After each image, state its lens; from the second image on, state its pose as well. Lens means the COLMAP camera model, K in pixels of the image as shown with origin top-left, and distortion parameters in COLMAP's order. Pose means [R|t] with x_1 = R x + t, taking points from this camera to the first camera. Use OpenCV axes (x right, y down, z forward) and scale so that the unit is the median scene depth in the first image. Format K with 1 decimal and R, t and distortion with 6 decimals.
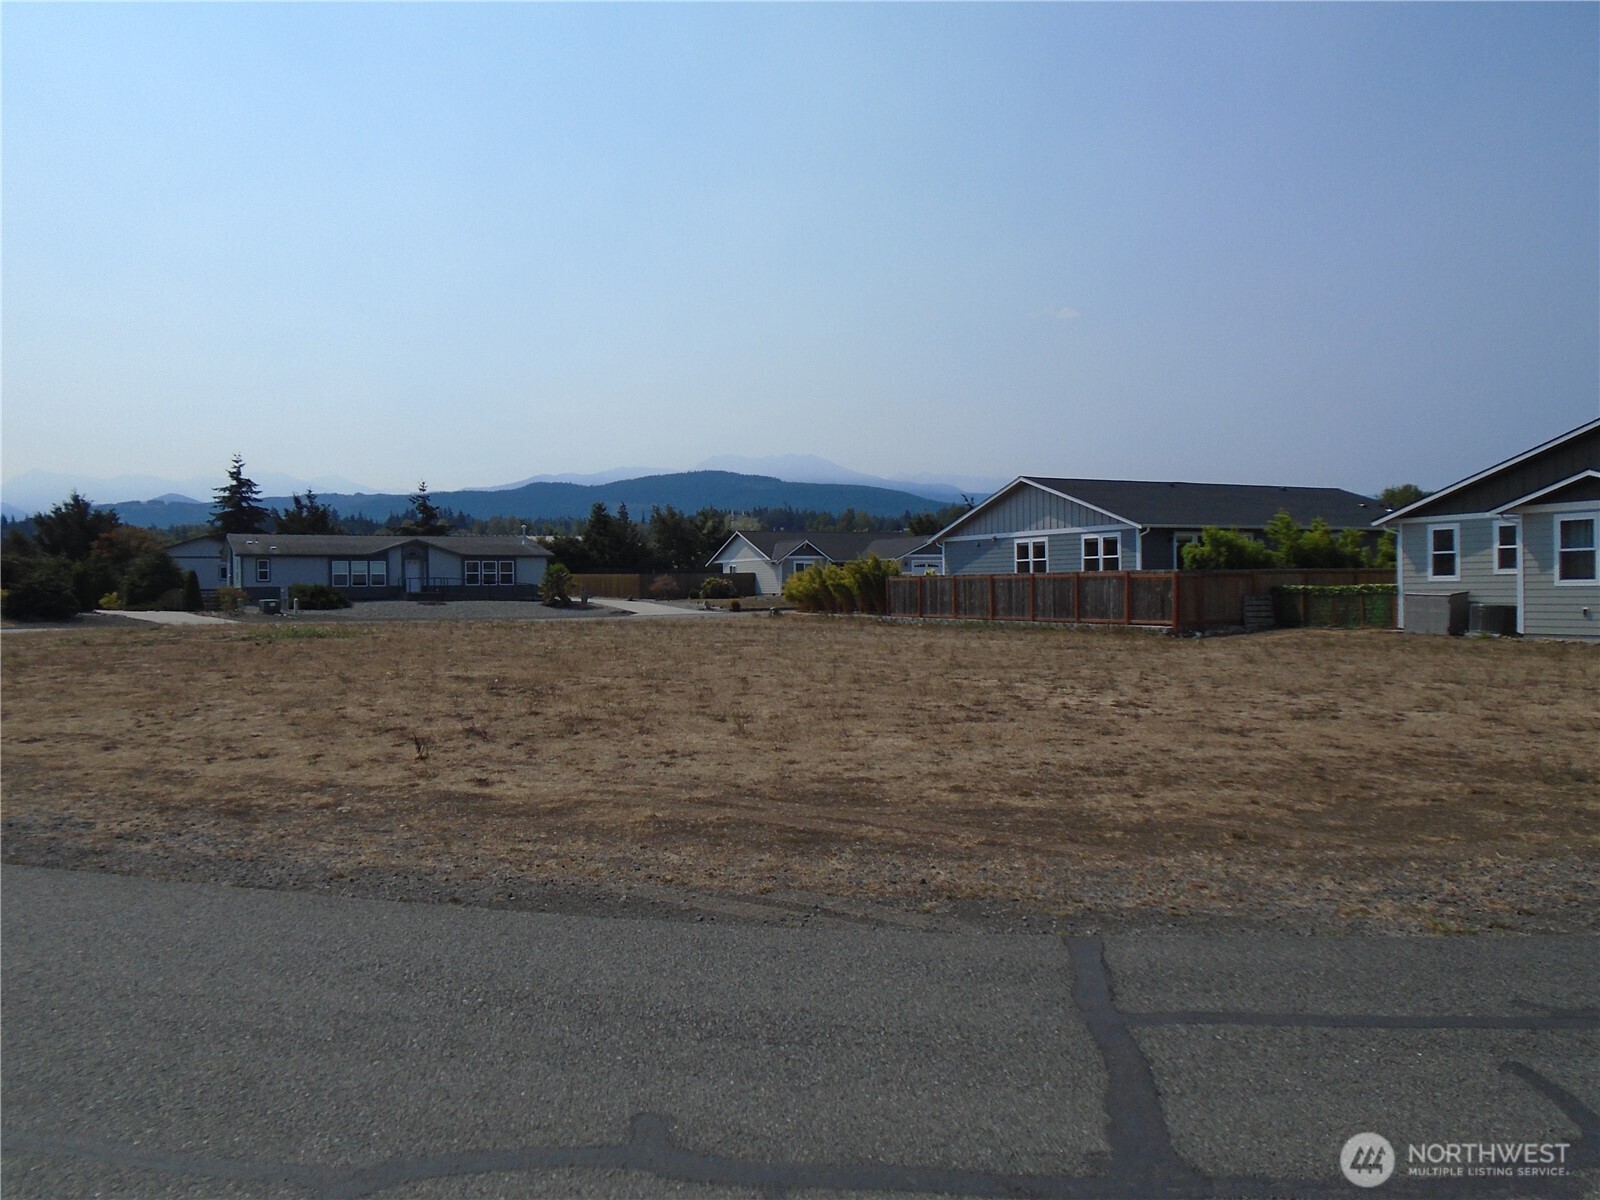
lens RADIAL K [[1207.1, 0, 817.5], [0, 1207.1, 618.9], [0, 0, 1]] dist [-0.057319, 0.001923]
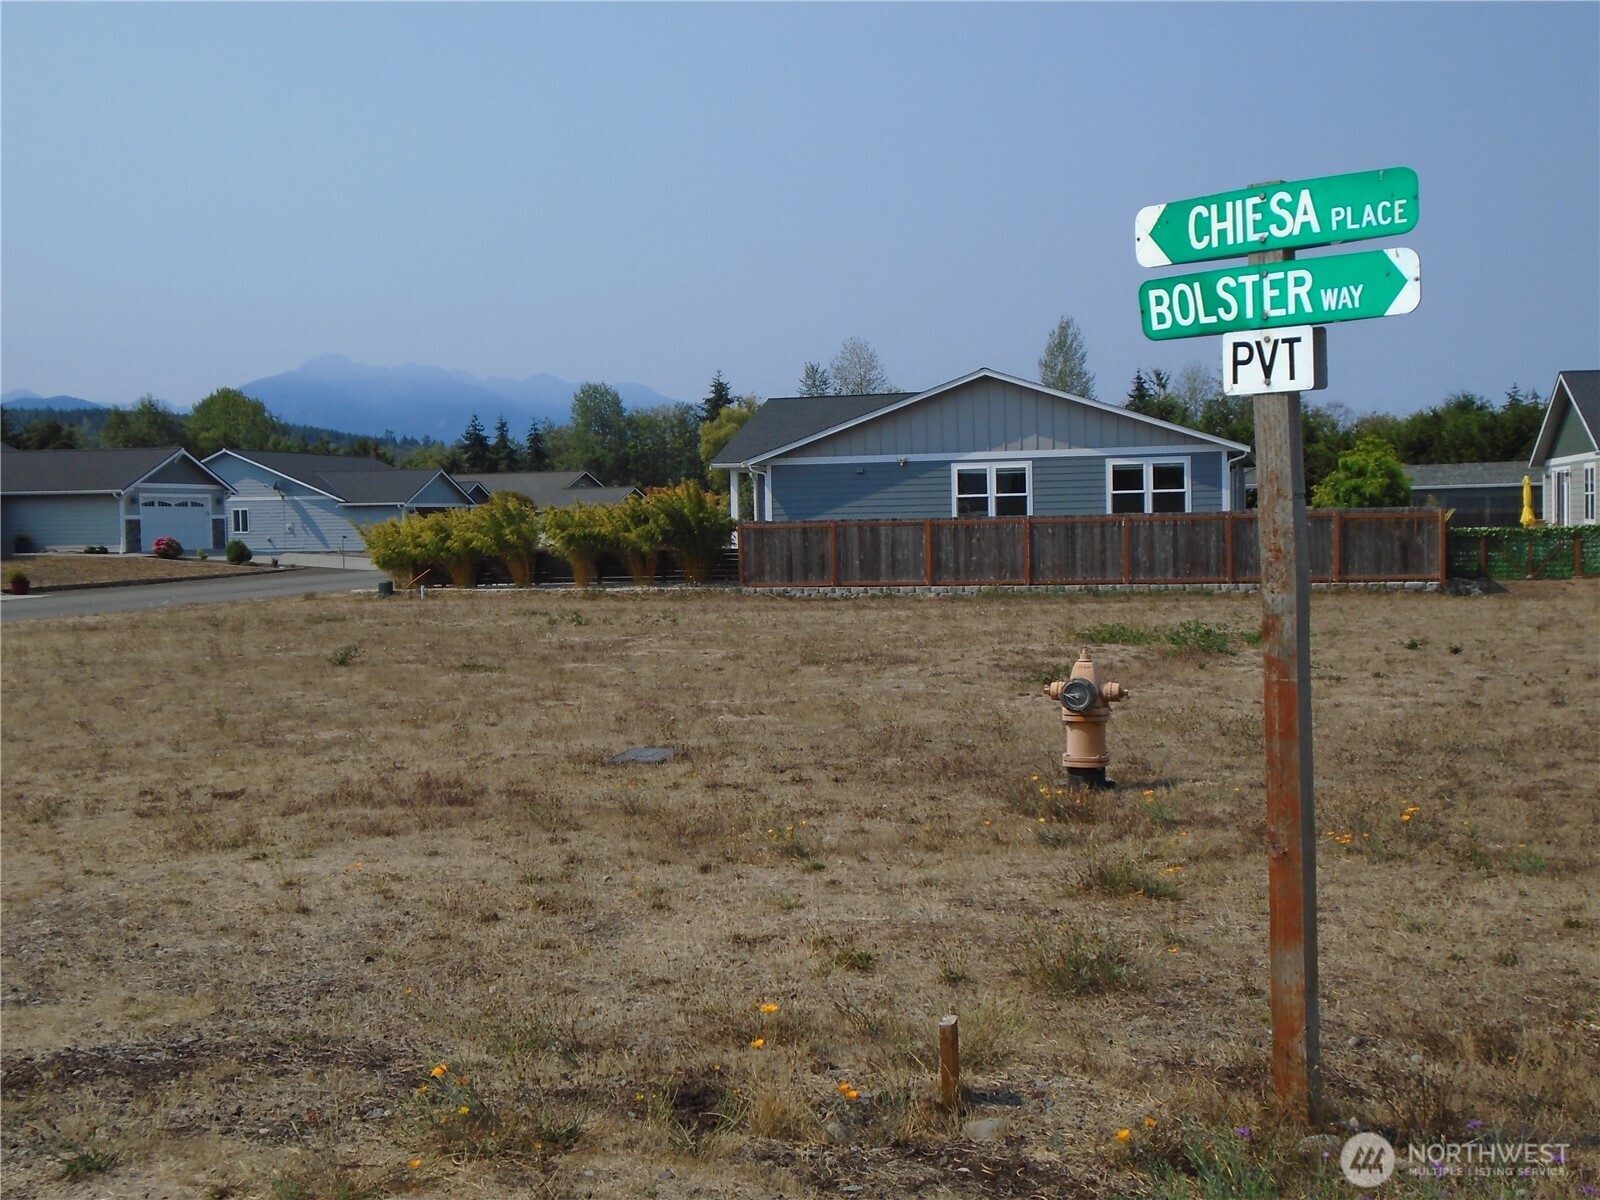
lens RADIAL K [[1927.1, 0, 805.4], [0, 1927.1, 599.7], [0, 0, 1]] dist [0.148712, -0.008365]
pose [[0.663727, -0.030957, 0.747334, -0.637435], [0.029946, 0.999442, 0.014805, -0.008874], [-0.747375, 0.012554, 0.664284, 0.333531]]
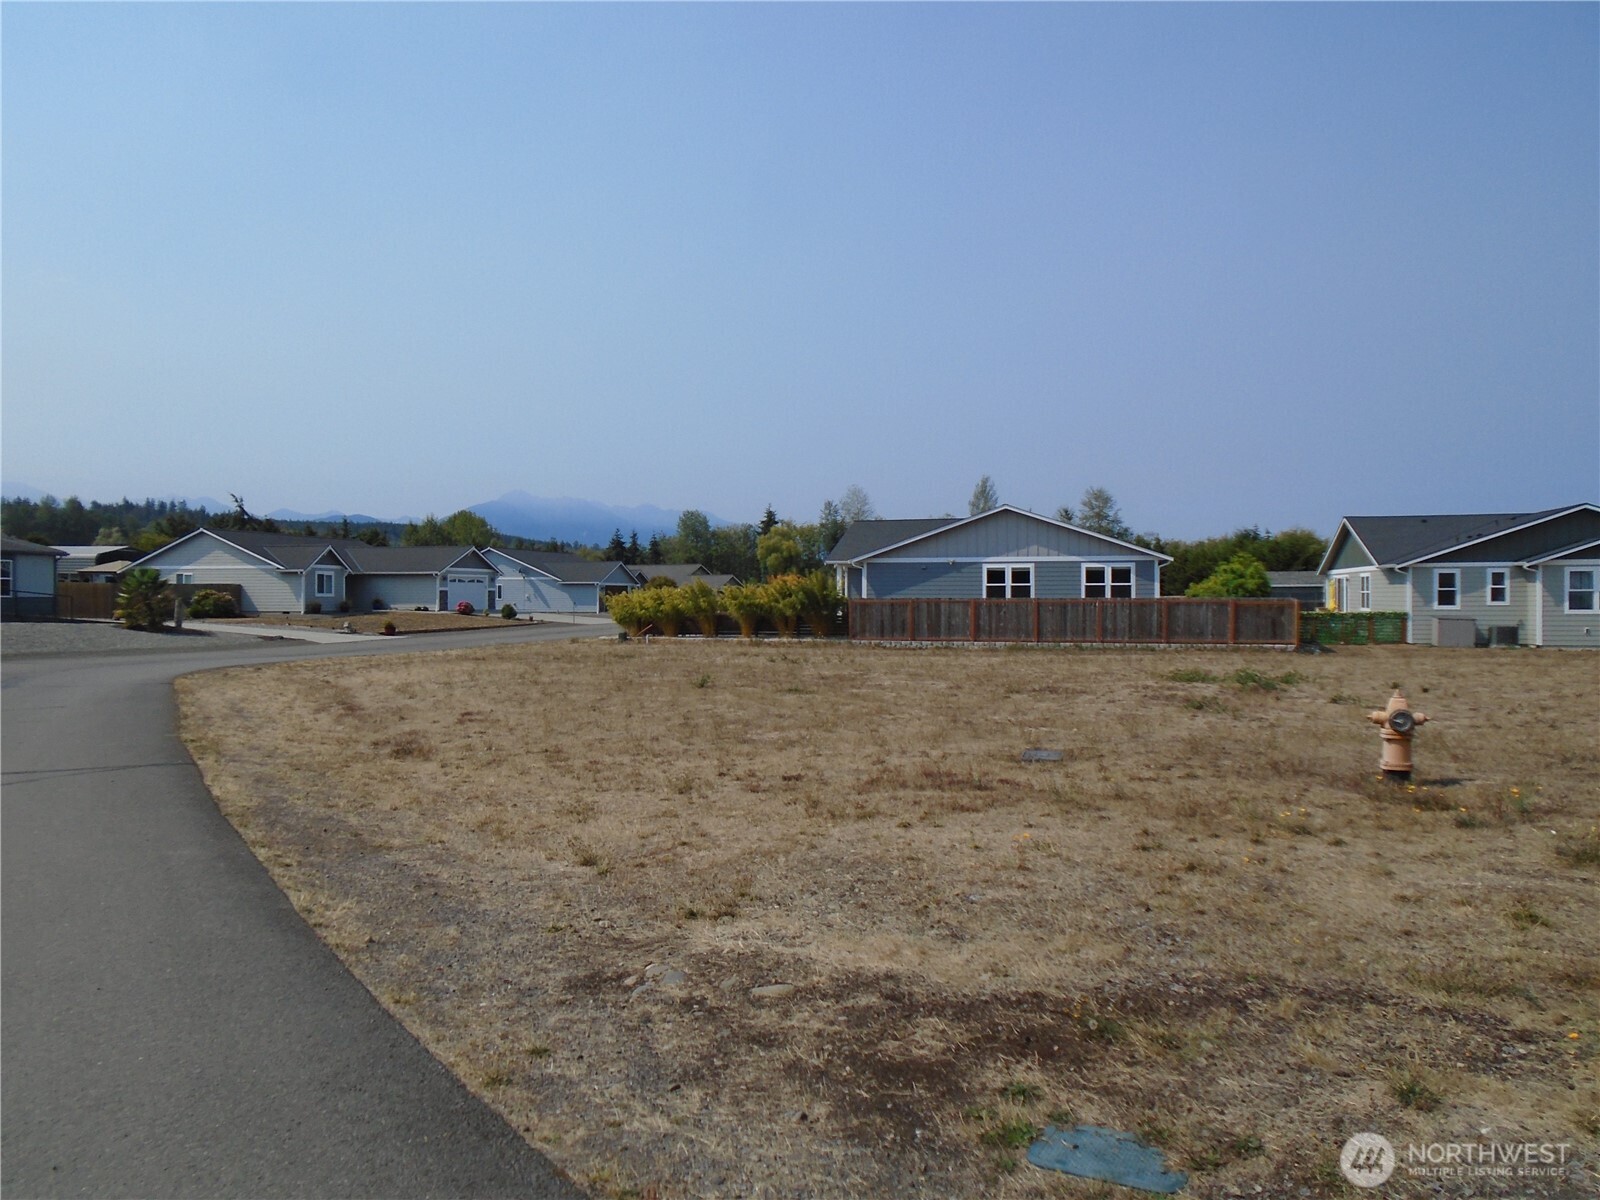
lens RADIAL K [[1205.9, 0, 817.4], [0, 1205.9, 597.9], [0, 0, 1]] dist [-0.017414, 0.011089]
pose [[0.657132, 0.012677, 0.753669, -0.667532], [0.010810, 0.999597, -0.026238, -0.010139], [-0.753698, 0.025389, 0.656731, 0.395584]]
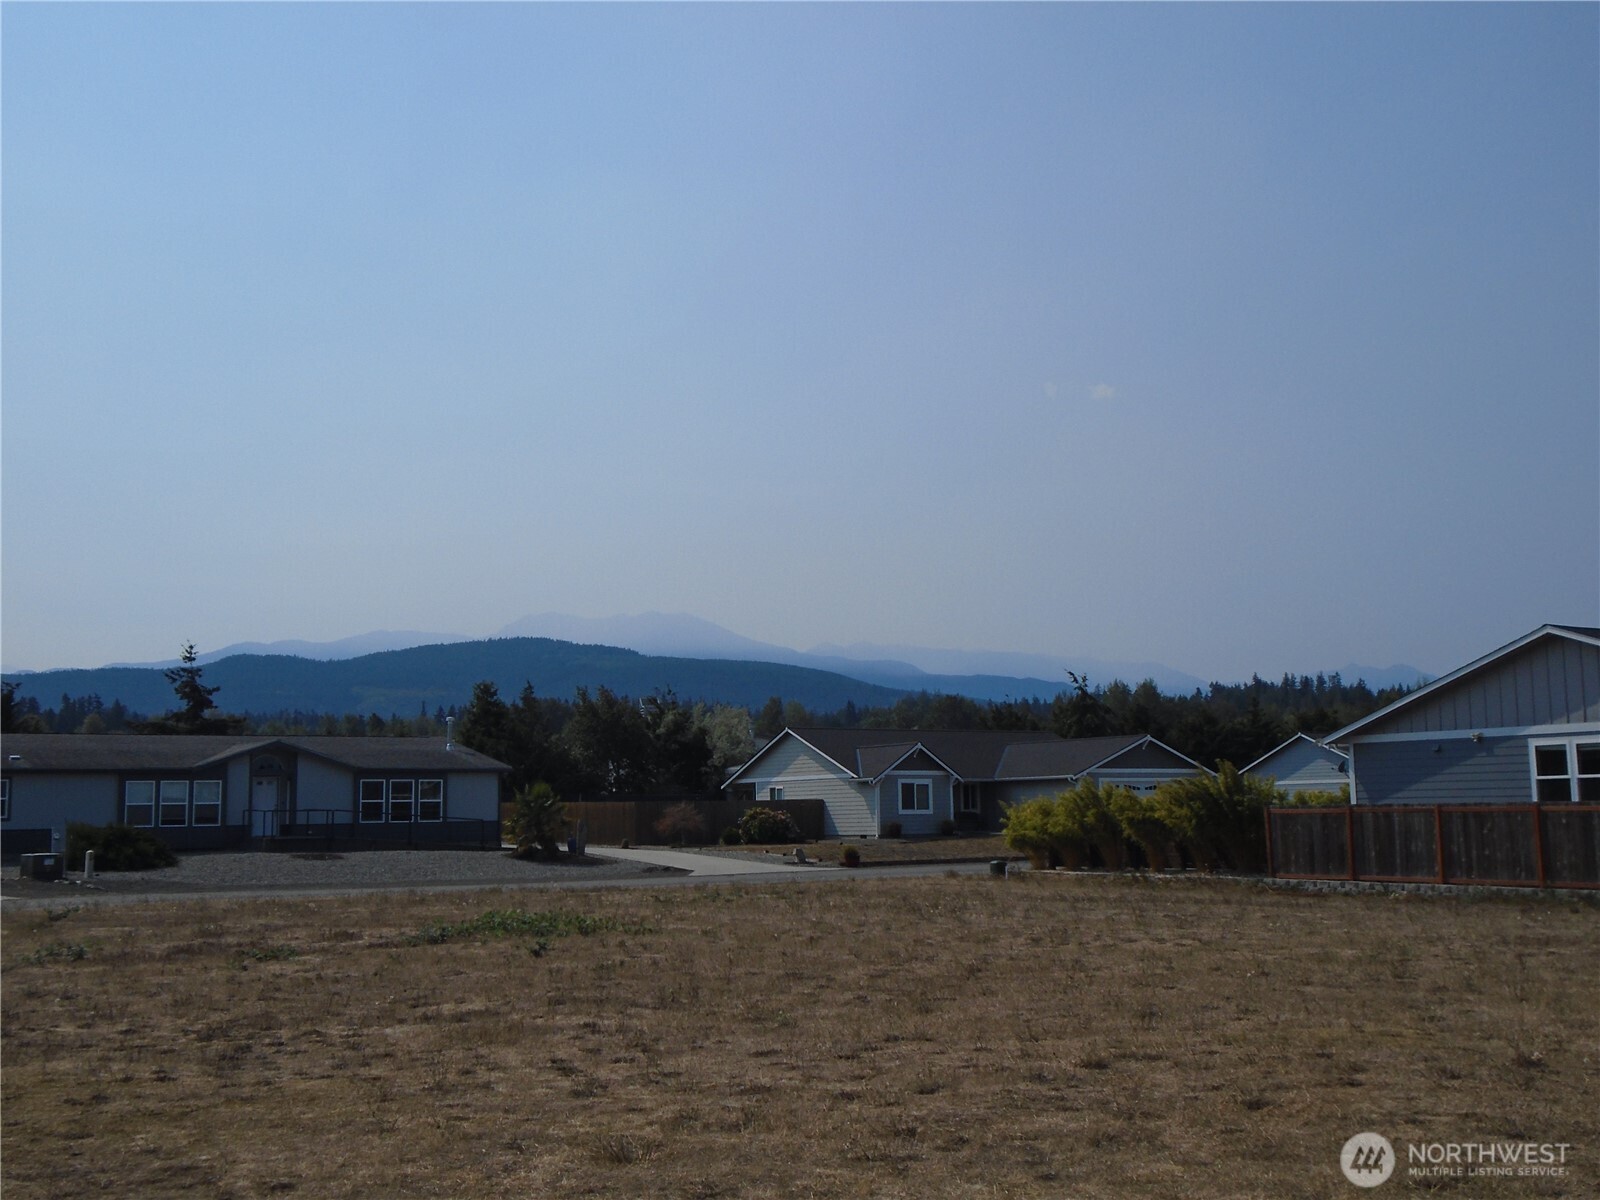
lens RADIAL K [[1913.6, 0, 804.6], [0, 1913.6, 603.7], [0, 0, 1]] dist [0.110640, 0.036184]
pose [[0.997816, 0.004877, 0.065877, -0.213401], [0.004414, 0.990120, -0.140156, -0.003288], [-0.065910, 0.140140, 0.987936, 0.119026]]
